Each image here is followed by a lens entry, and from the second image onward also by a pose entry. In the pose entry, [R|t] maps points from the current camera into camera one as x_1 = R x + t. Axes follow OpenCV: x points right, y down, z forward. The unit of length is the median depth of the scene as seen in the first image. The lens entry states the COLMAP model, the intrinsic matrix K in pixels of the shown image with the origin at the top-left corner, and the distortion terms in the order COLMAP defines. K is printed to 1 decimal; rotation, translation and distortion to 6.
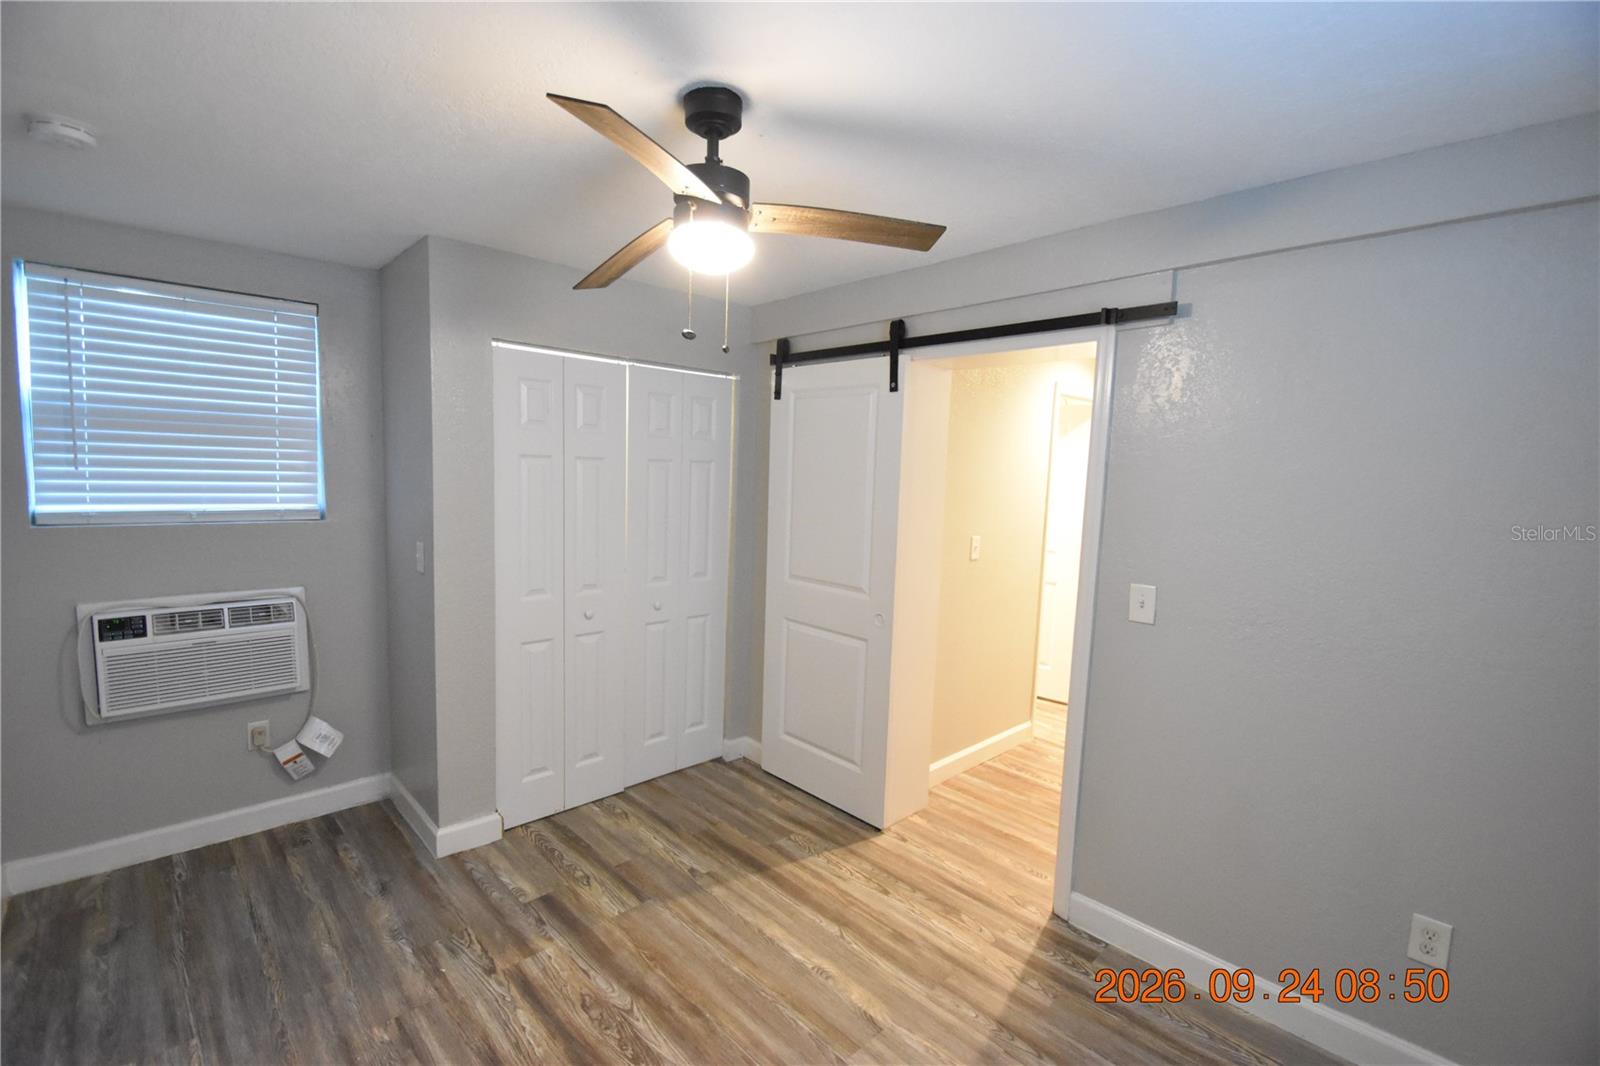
lens RADIAL K [[698.1, 0, 792.0], [0, 698.1, 543.3], [0, 0, 1]] dist [0.016356, -0.018273]
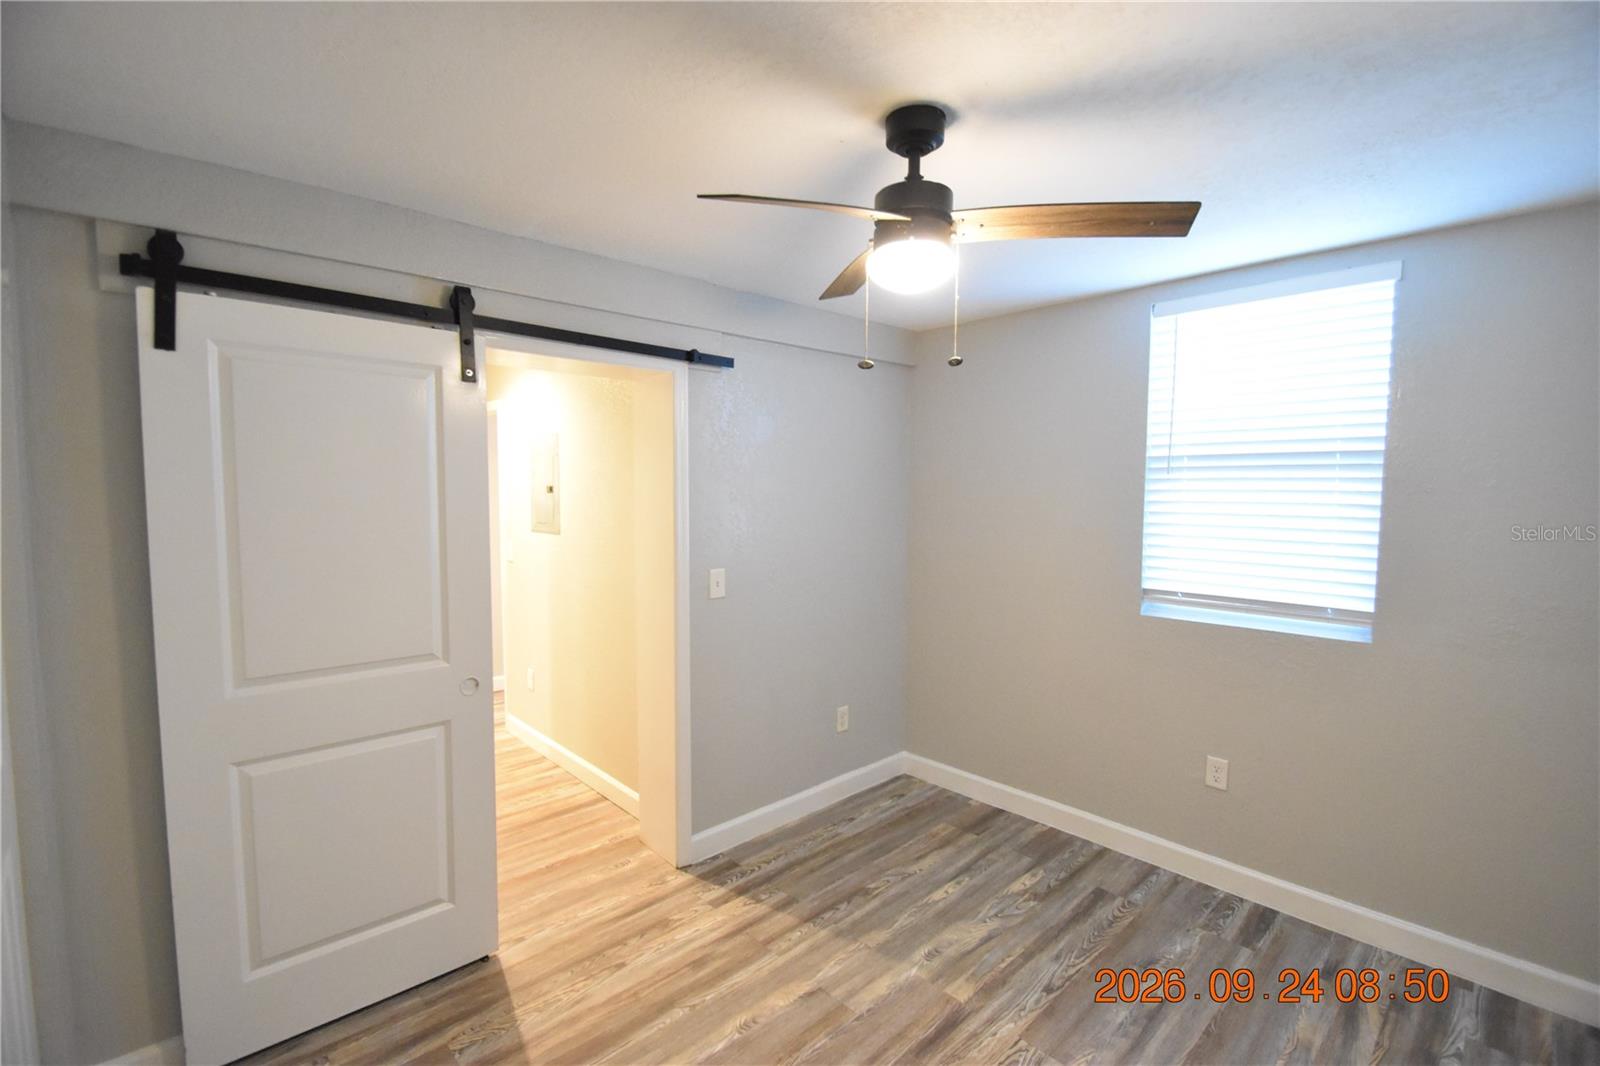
lens RADIAL K [[698.1, 0, 792.0], [0, 698.1, 543.3], [0, 0, 1]] dist [0.016356, -0.018273]
pose [[0.013111, -0.110426, 0.993798, -0.715170], [0.101390, 0.988908, 0.108545, -0.104681], [-0.994760, 0.099338, 0.024162, 0.750035]]
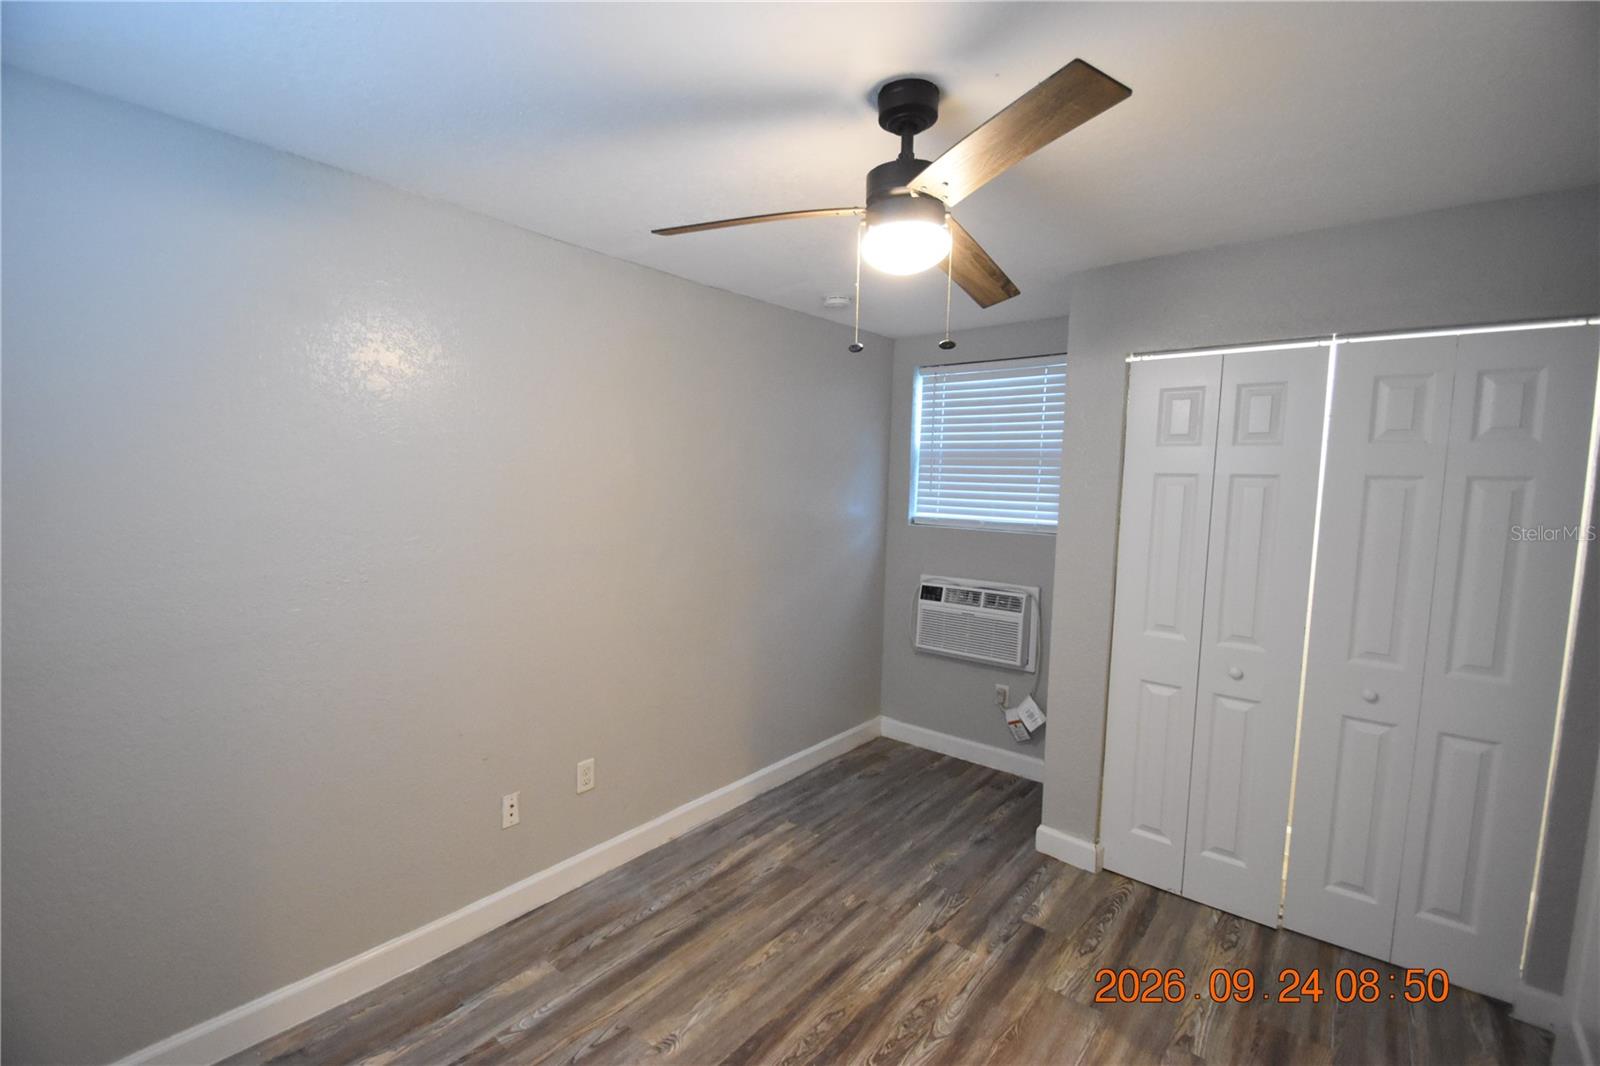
lens RADIAL K [[698.1, 0, 792.0], [0, 698.1, 543.3], [0, 0, 1]] dist [0.016356, -0.018273]
pose [[0.115233, 0.066682, -0.991098, 0.534839], [-0.117656, 0.991637, 0.053039, -0.033555], [0.986346, 0.110497, 0.122115, 0.493554]]
